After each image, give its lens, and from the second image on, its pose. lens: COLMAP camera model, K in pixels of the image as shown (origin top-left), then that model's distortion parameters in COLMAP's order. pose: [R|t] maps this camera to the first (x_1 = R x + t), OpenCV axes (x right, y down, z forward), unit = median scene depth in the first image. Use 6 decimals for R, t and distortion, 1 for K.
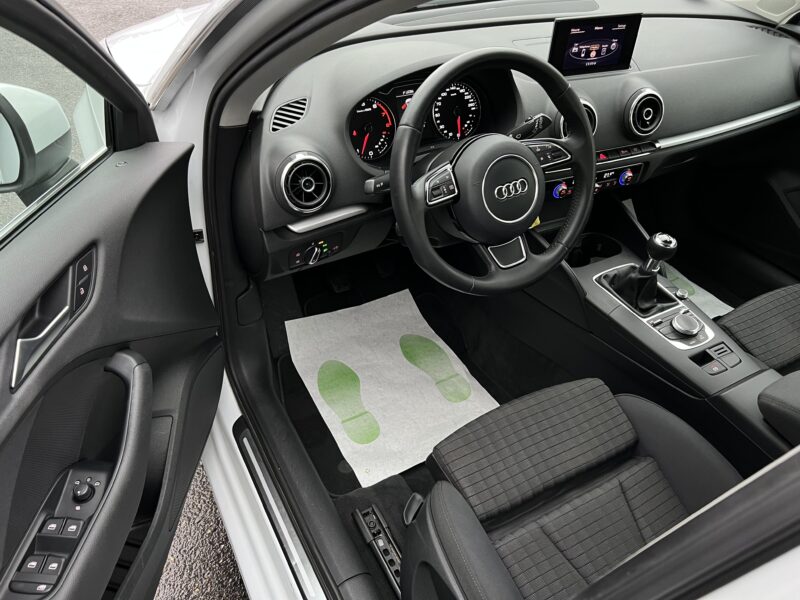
lens RADIAL K [[606.8, 0, 400.0], [0, 606.8, 300.0], [0, 0, 1]] dist [0.024322, -0.001004]
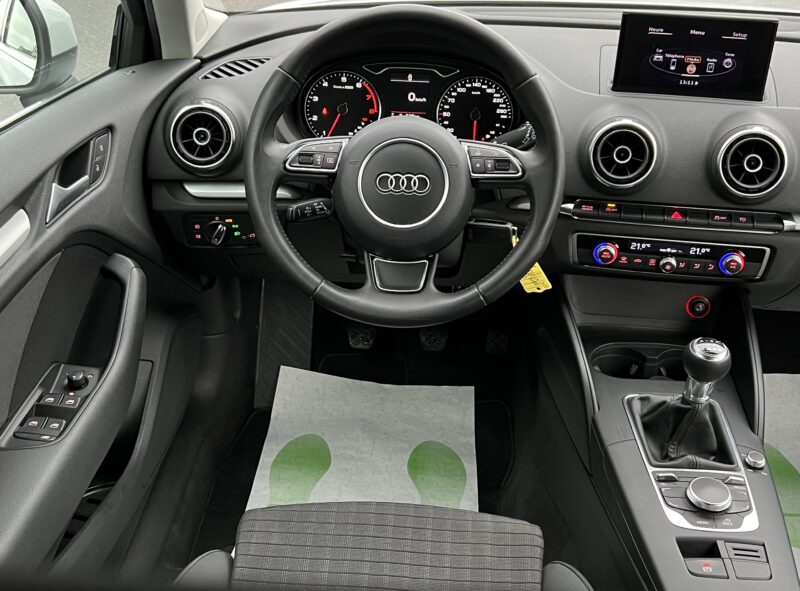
lens RADIAL K [[915.2, 0, 398.0], [0, 915.2, 284.1], [0, 0, 1]] dist [0.166226, -0.432478]
pose [[0.852017, 0.224428, -0.472967, 0.589429], [-0.330166, 0.931478, -0.152773, 0.087272], [0.406272, 0.286323, 0.867734, 0.039154]]
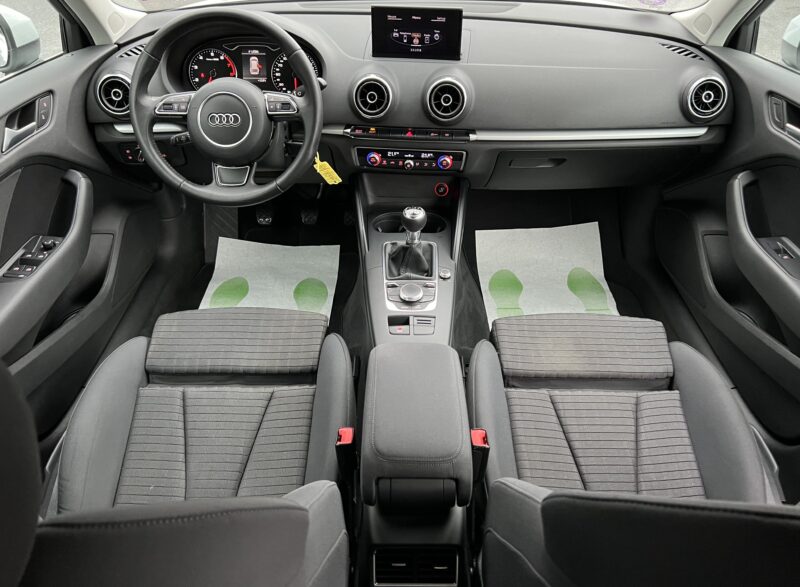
lens RADIAL K [[599.5, 0, 402.0], [0, 599.5, 292.8], [0, 0, 1]] dist [0.058338, -0.060796]
pose [[0.869923, 0.264208, -0.416447, 0.888483], [-0.288537, 0.957457, 0.004713, 0.040049], [0.399976, 0.116060, 0.909148, 0.039227]]
